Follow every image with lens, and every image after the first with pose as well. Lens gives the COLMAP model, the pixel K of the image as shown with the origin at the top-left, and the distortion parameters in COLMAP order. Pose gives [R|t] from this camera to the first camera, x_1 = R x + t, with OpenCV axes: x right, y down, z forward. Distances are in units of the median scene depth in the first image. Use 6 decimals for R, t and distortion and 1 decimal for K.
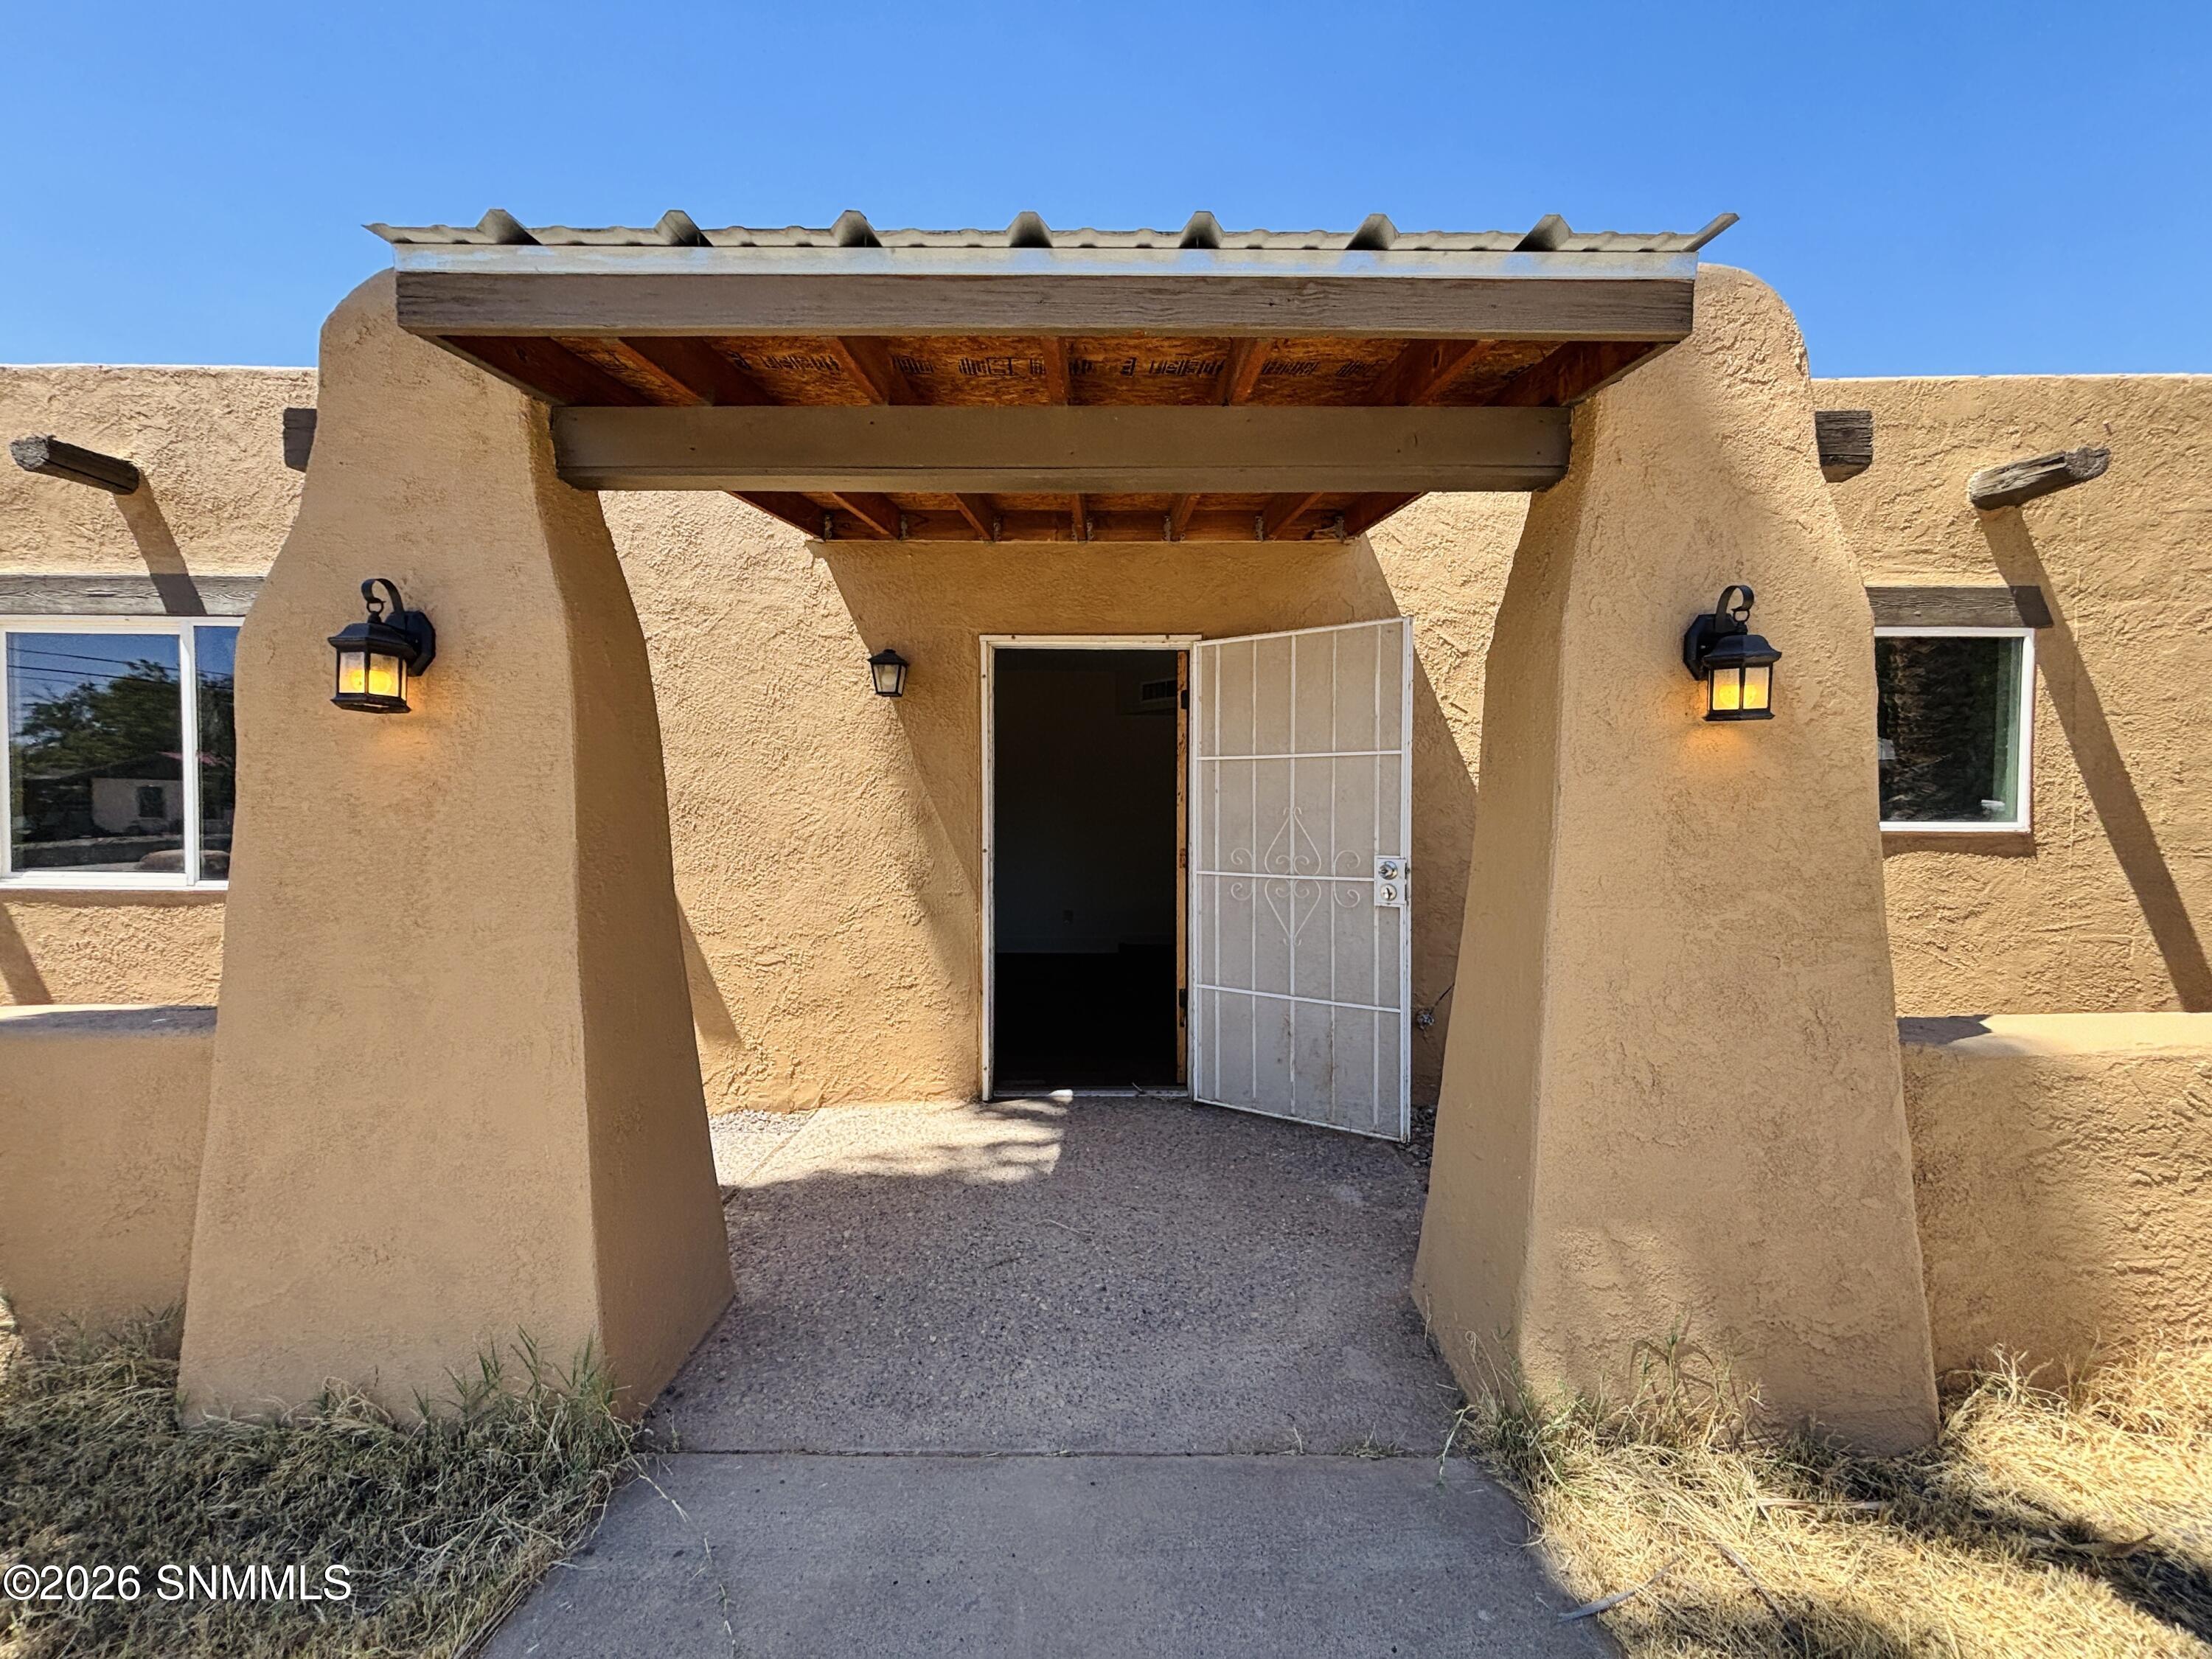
lens RADIAL K [[1049.3, 0, 1106.0], [0, 1049.3, 829.5], [0, 0, 1]] dist [0.001464, -0.000074]
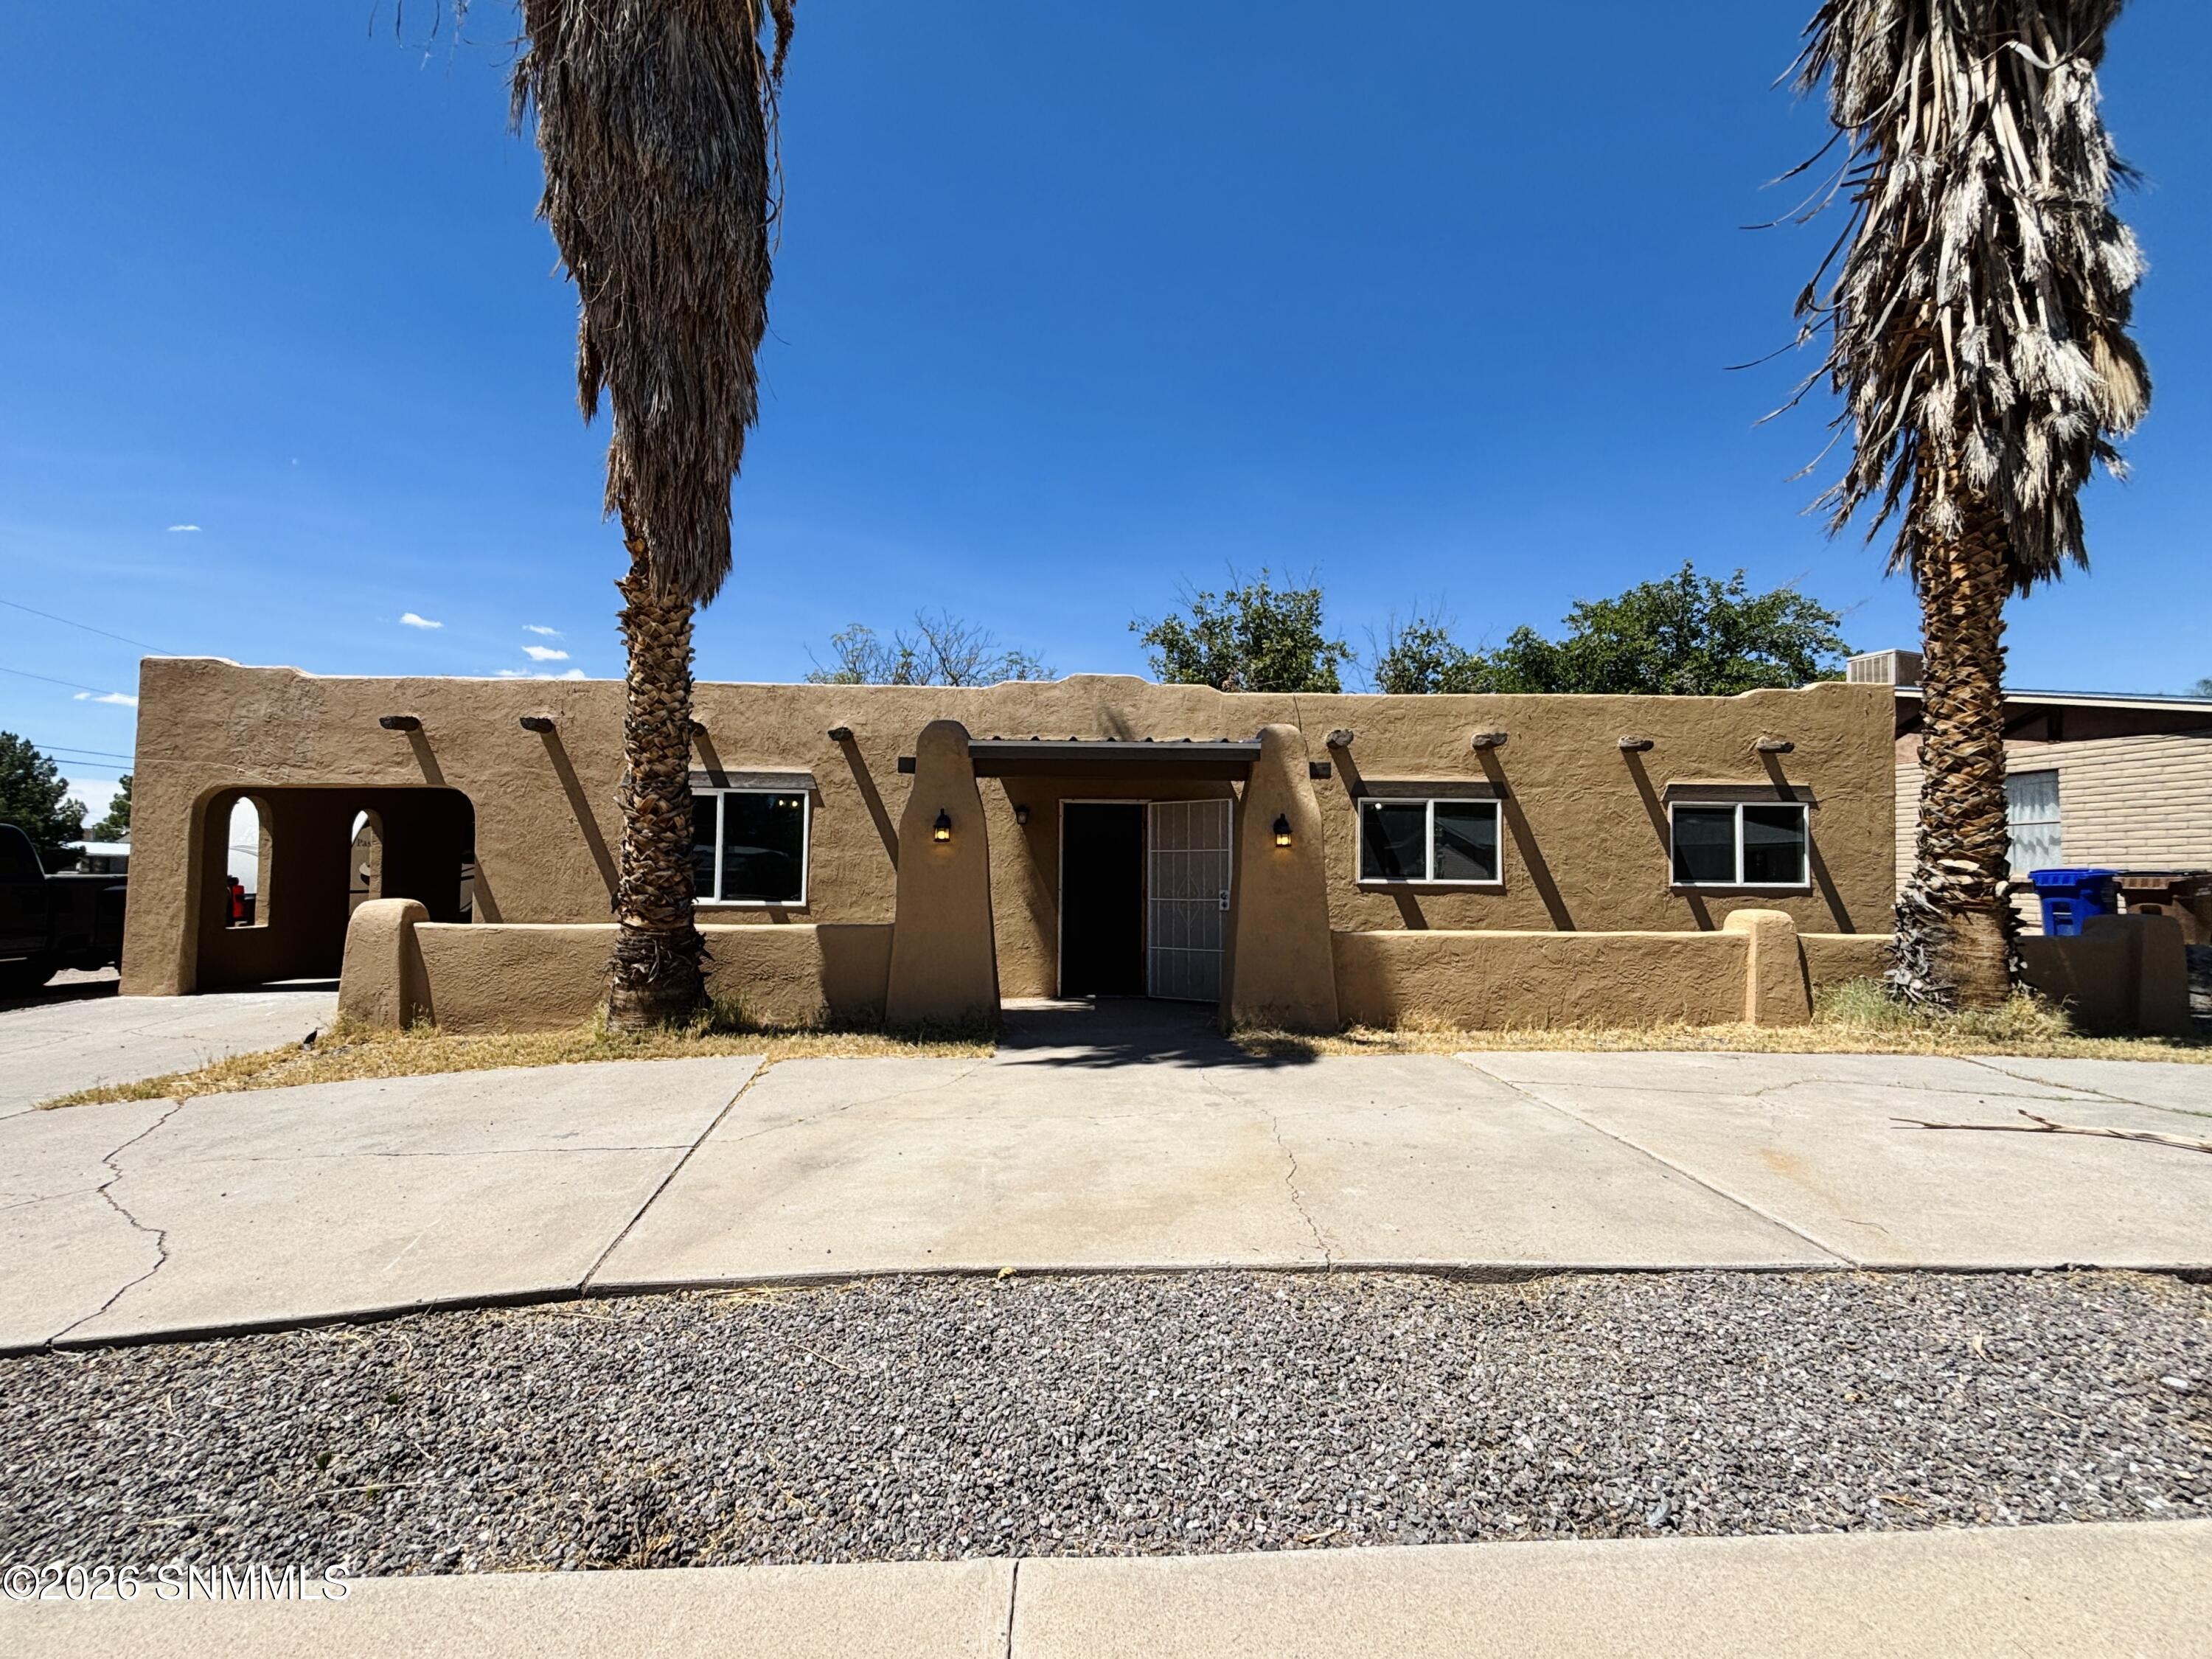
lens RADIAL K [[925.0, 0, 1087.1], [0, 925.0, 855.3], [0, 0, 1]] dist [-0.001331, -0.000218]
pose [[0.999861, 0.006780, 0.015203, -0.086665], [-0.006018, 0.998748, -0.049651, 0.045467], [-0.015521, 0.049553, 0.998651, -1.072406]]
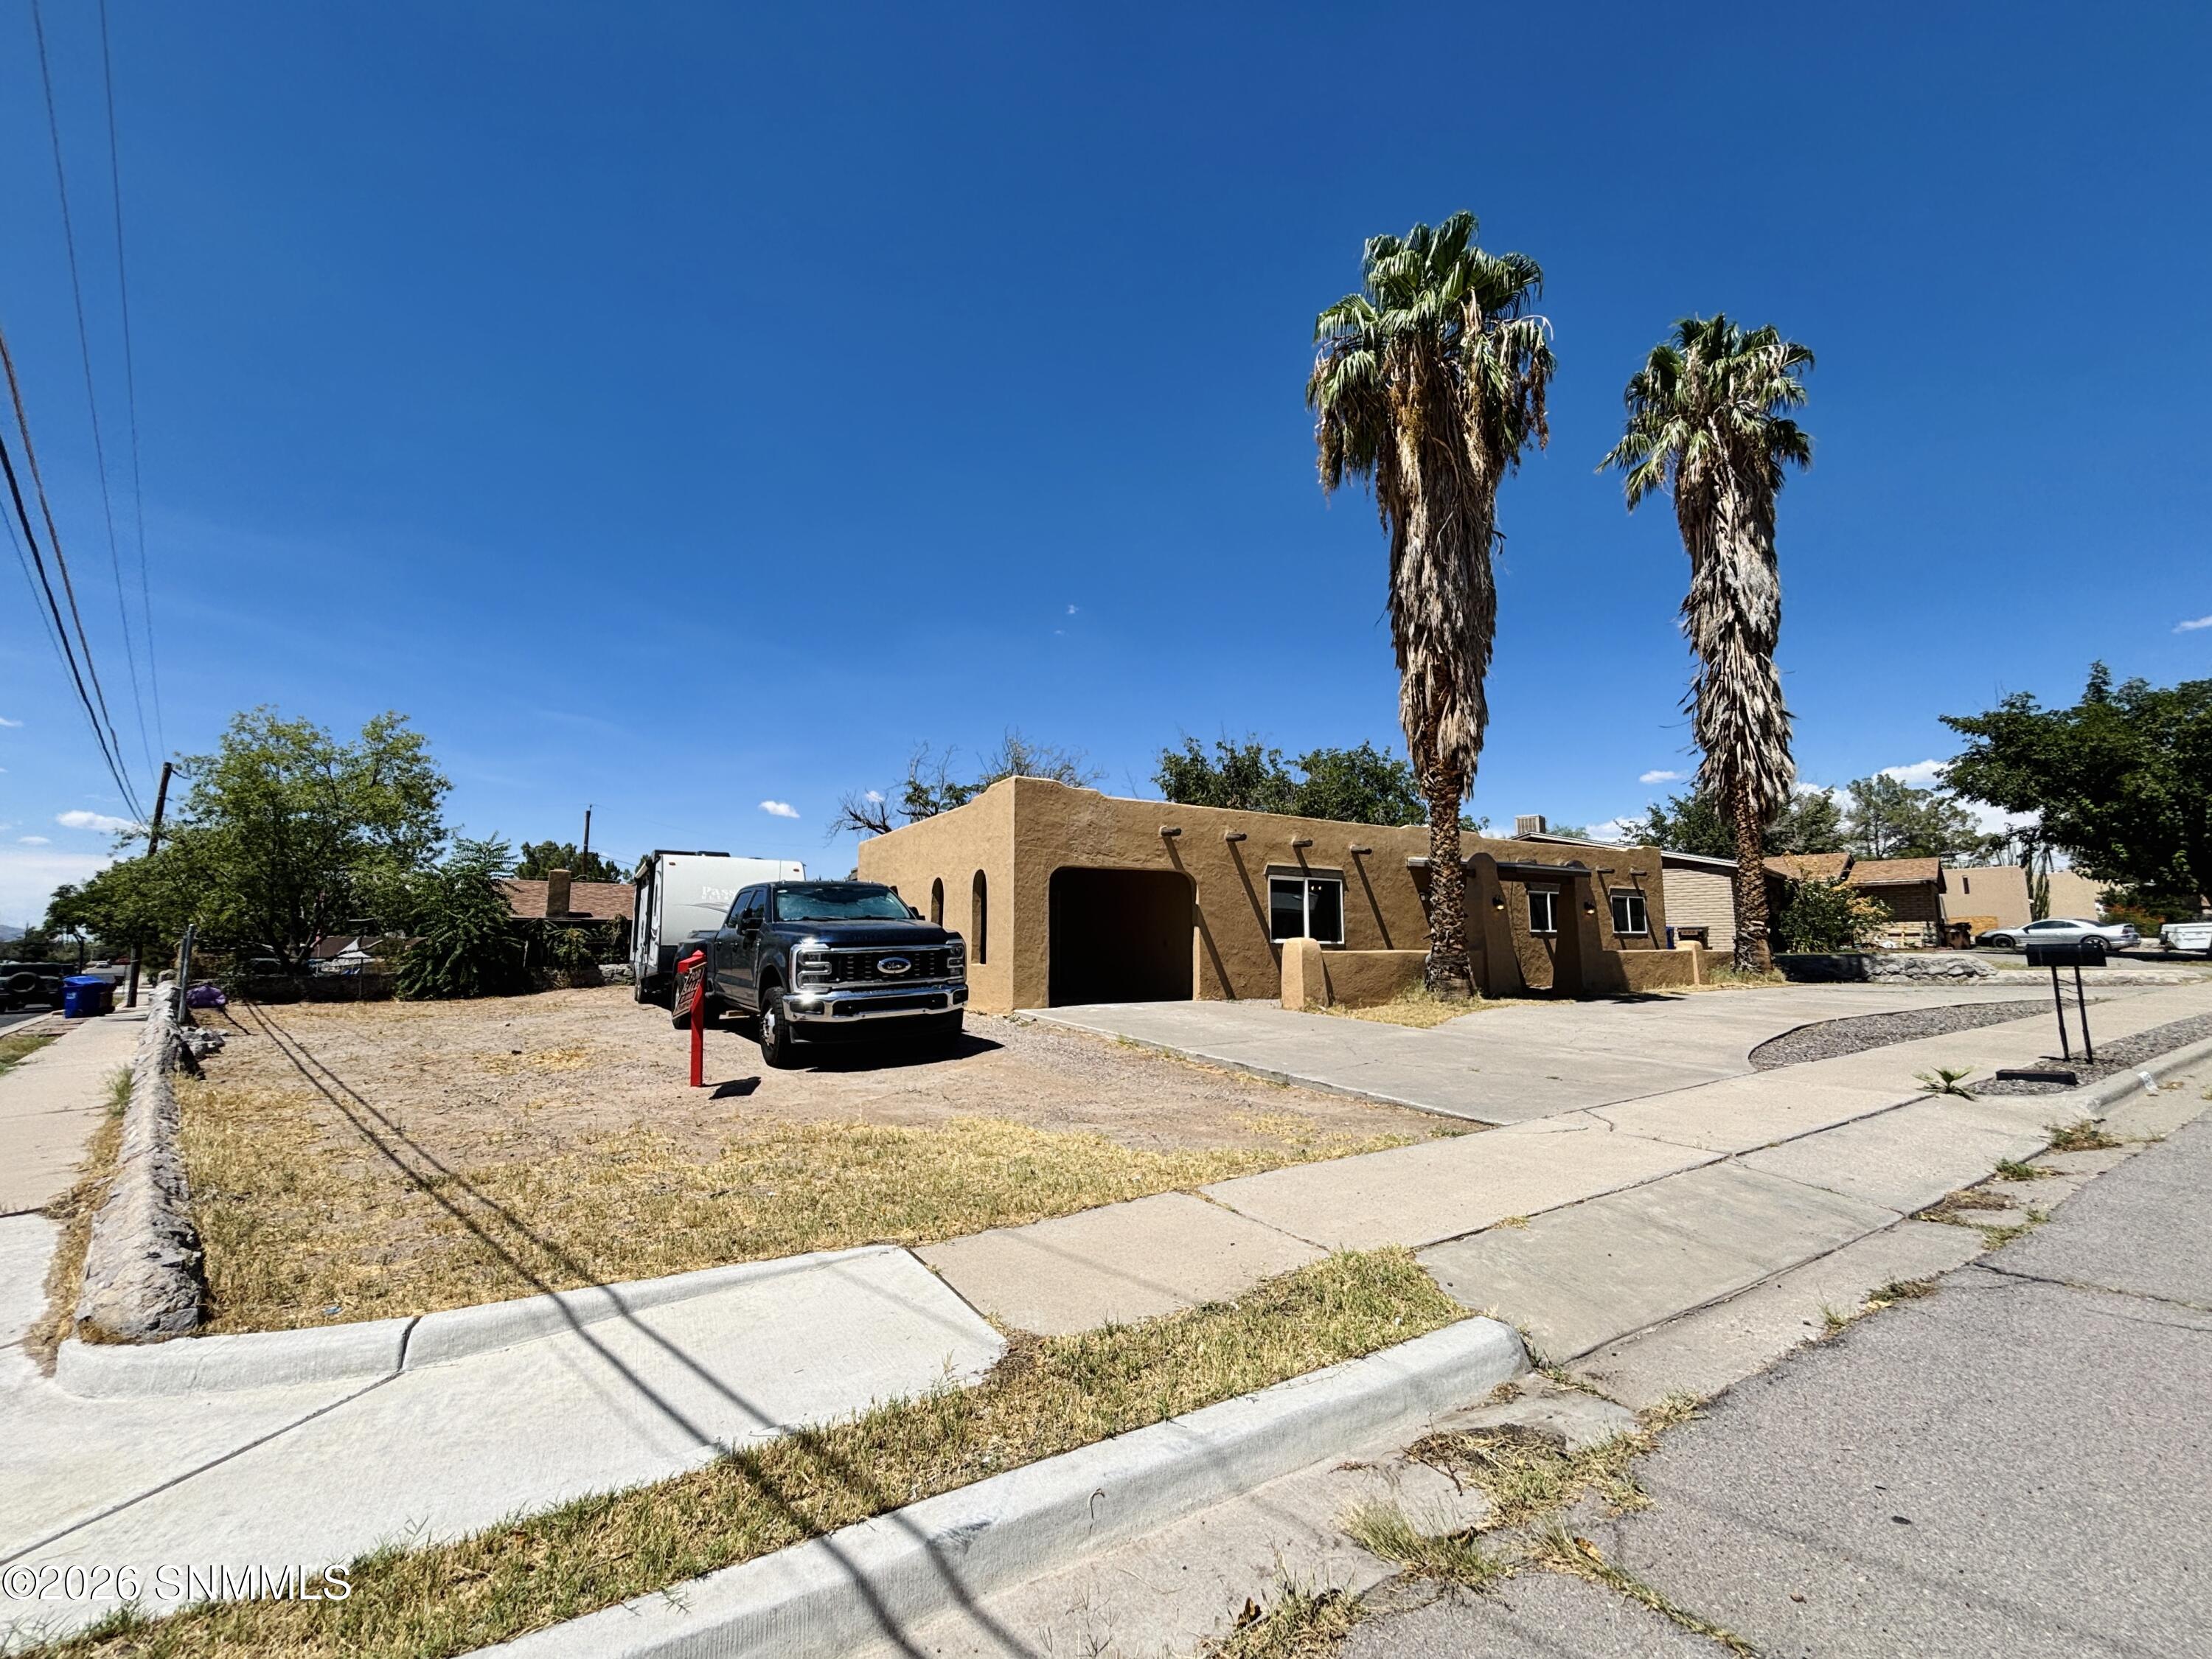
lens RADIAL K [[892.1, 0, 1106.0], [0, 892.1, 829.5], [0, 0, 1]] dist [0.029640, -0.000241]
pose [[0.848755, 0.063900, 0.524911, -3.432889], [0.013354, 0.989765, -0.142082, 0.105565], [-0.528618, 0.127602, 0.839214, -1.588755]]
